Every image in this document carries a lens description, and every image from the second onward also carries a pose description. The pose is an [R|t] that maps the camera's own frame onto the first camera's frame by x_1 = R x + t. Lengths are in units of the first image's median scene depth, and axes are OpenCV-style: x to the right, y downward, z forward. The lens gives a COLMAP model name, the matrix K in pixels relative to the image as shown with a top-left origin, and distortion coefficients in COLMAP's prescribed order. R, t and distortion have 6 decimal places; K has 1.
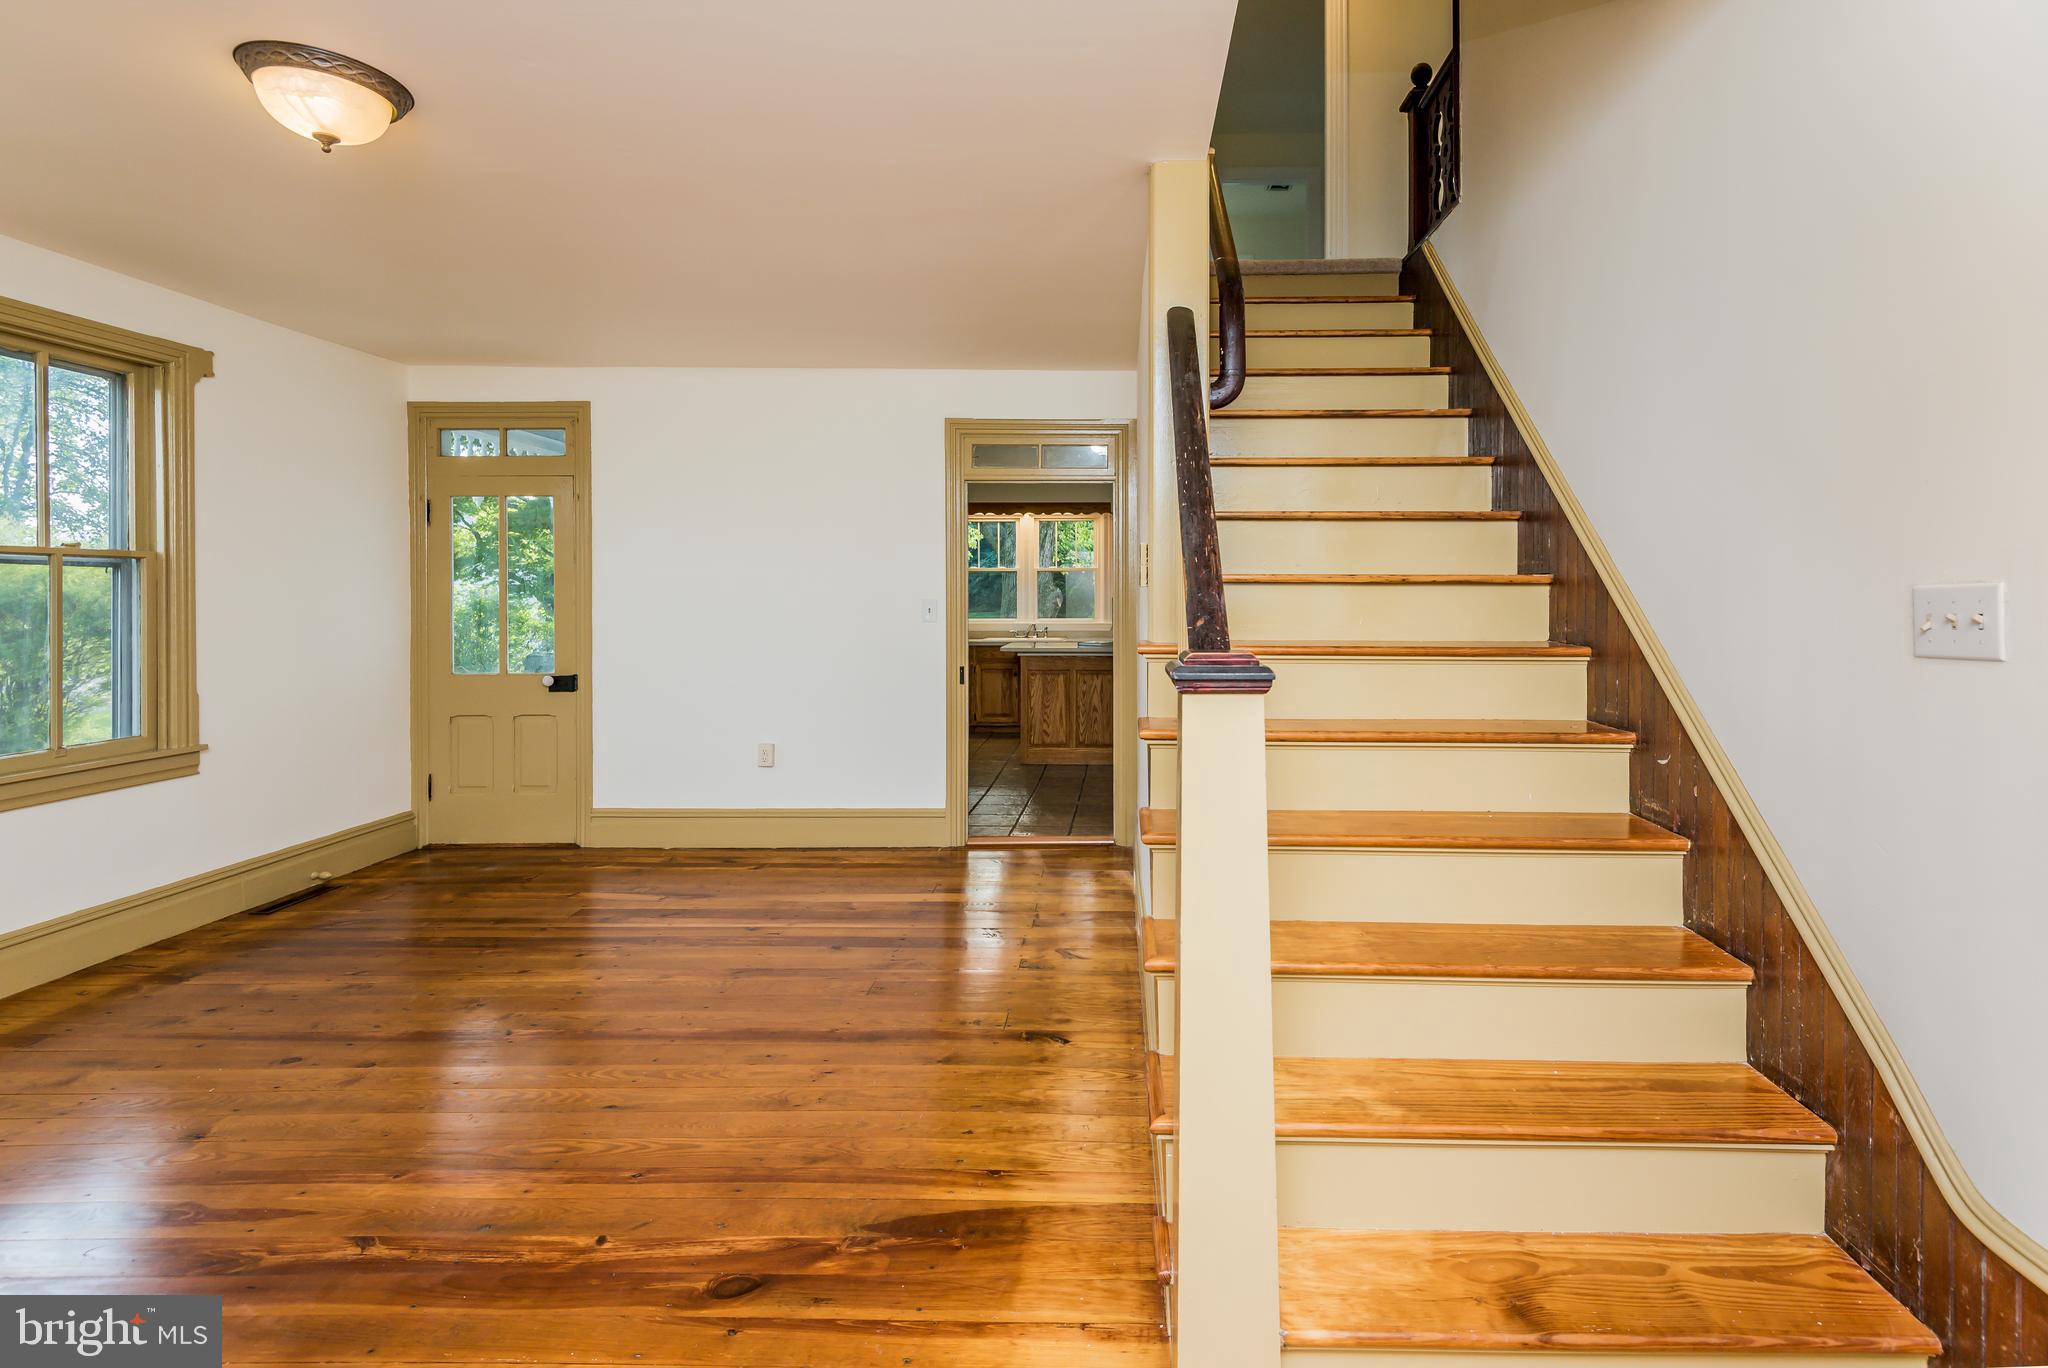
lens RADIAL K [[973.5, 0, 1114.3], [0, 973.5, 592.9], [0, 0, 1]] dist [0.011105, -0.005547]
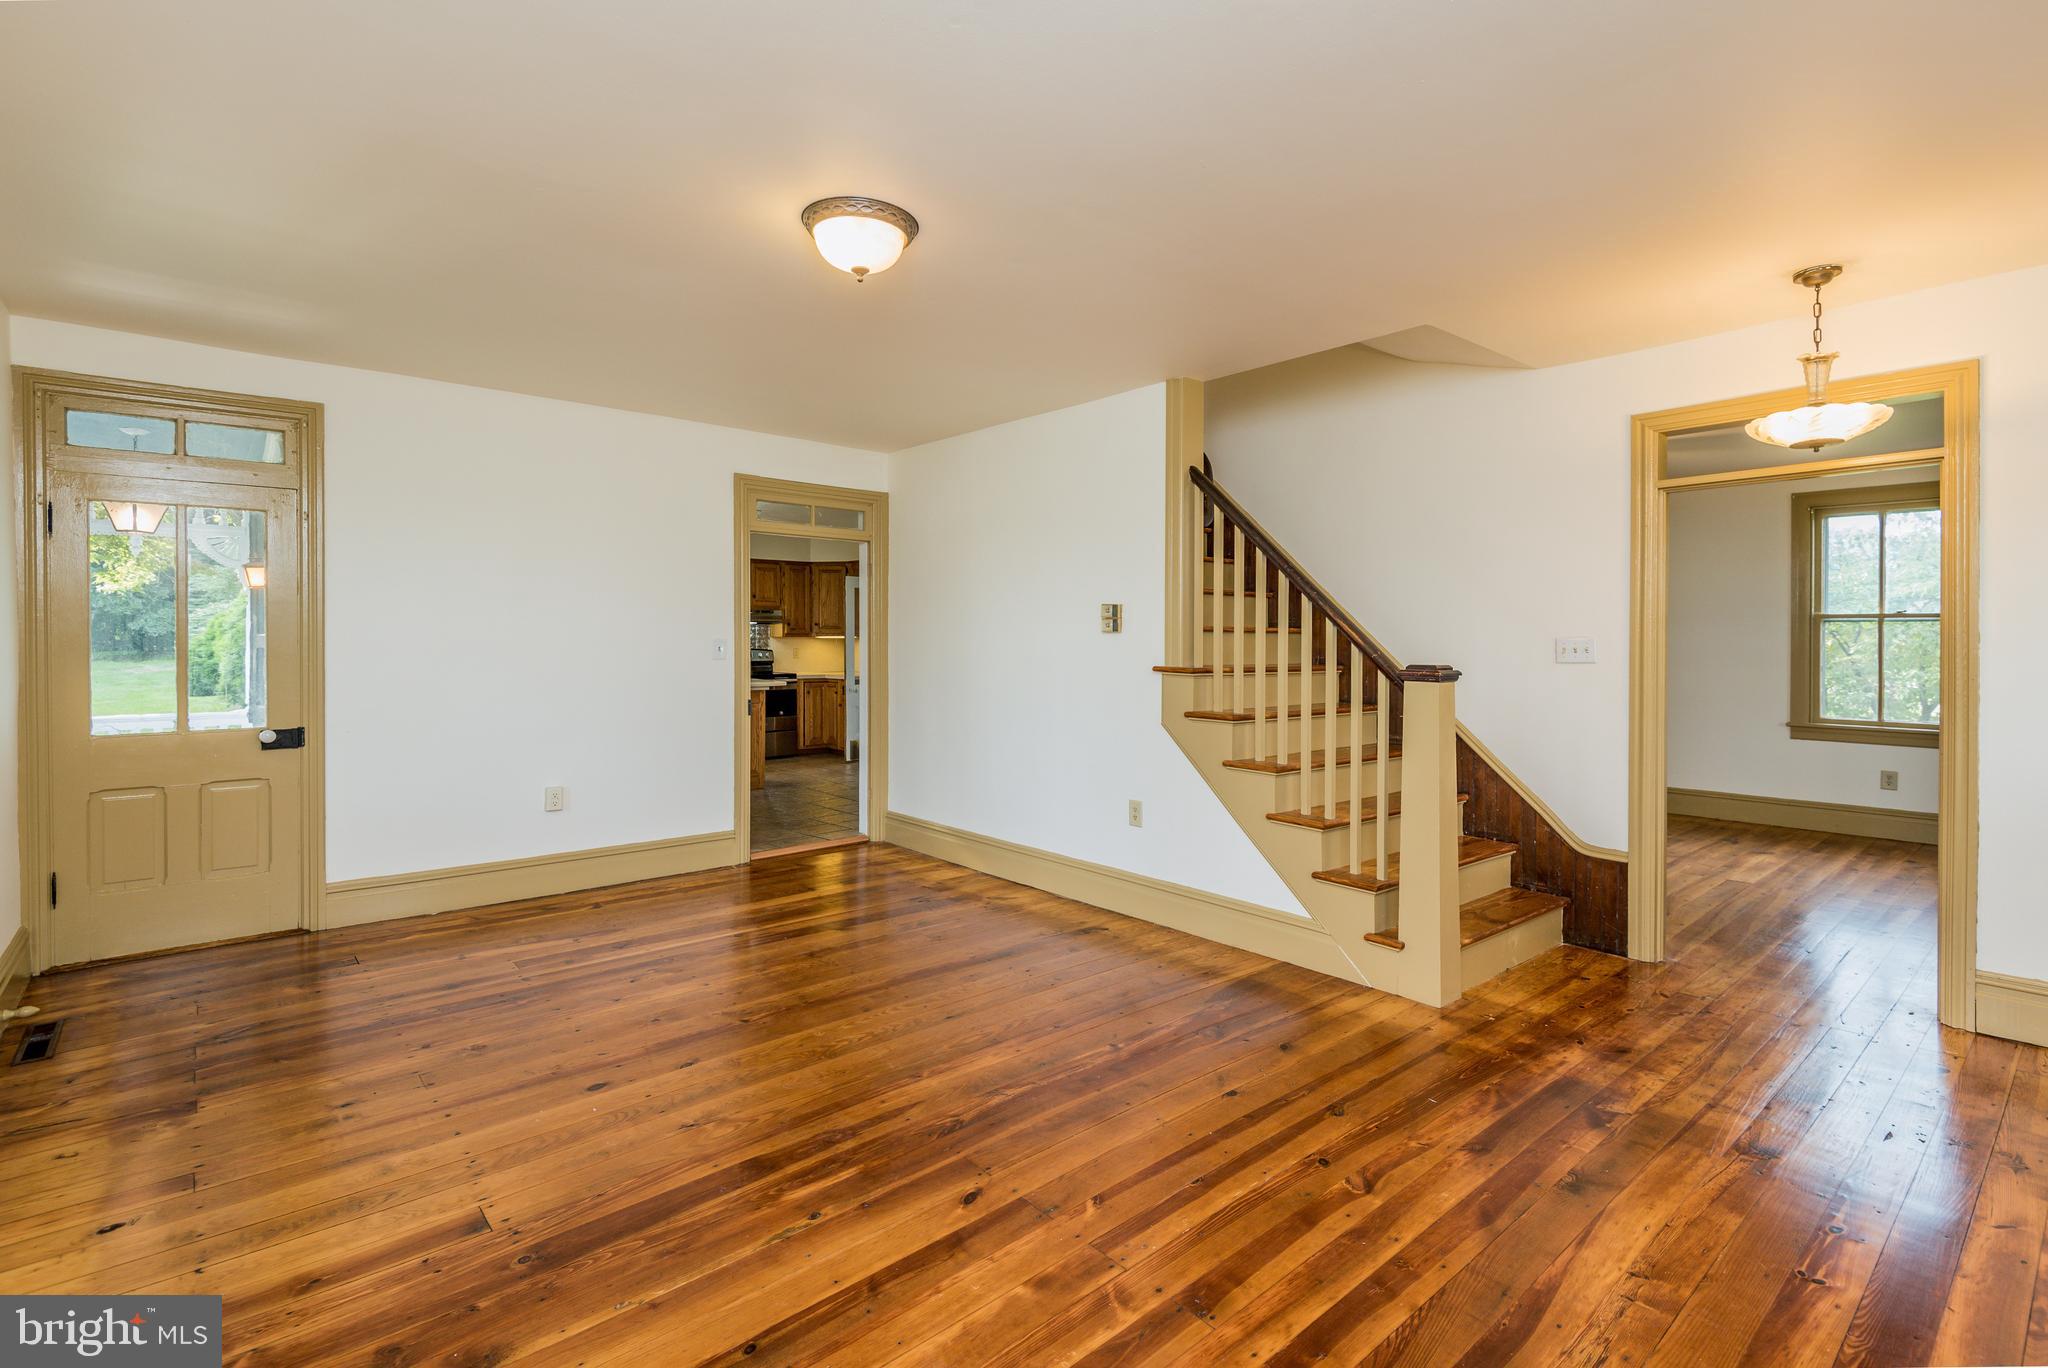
lens RADIAL K [[973.5, 0, 1000.9], [0, 973.5, 653.8], [0, 0, 1]] dist [0.011105, -0.005547]
pose [[0.756457, -0.002084, 0.654040, -1.156676], [-0.008613, 0.999876, 0.013148, 0.008978], [-0.653987, -0.015579, 0.756346, -0.038914]]
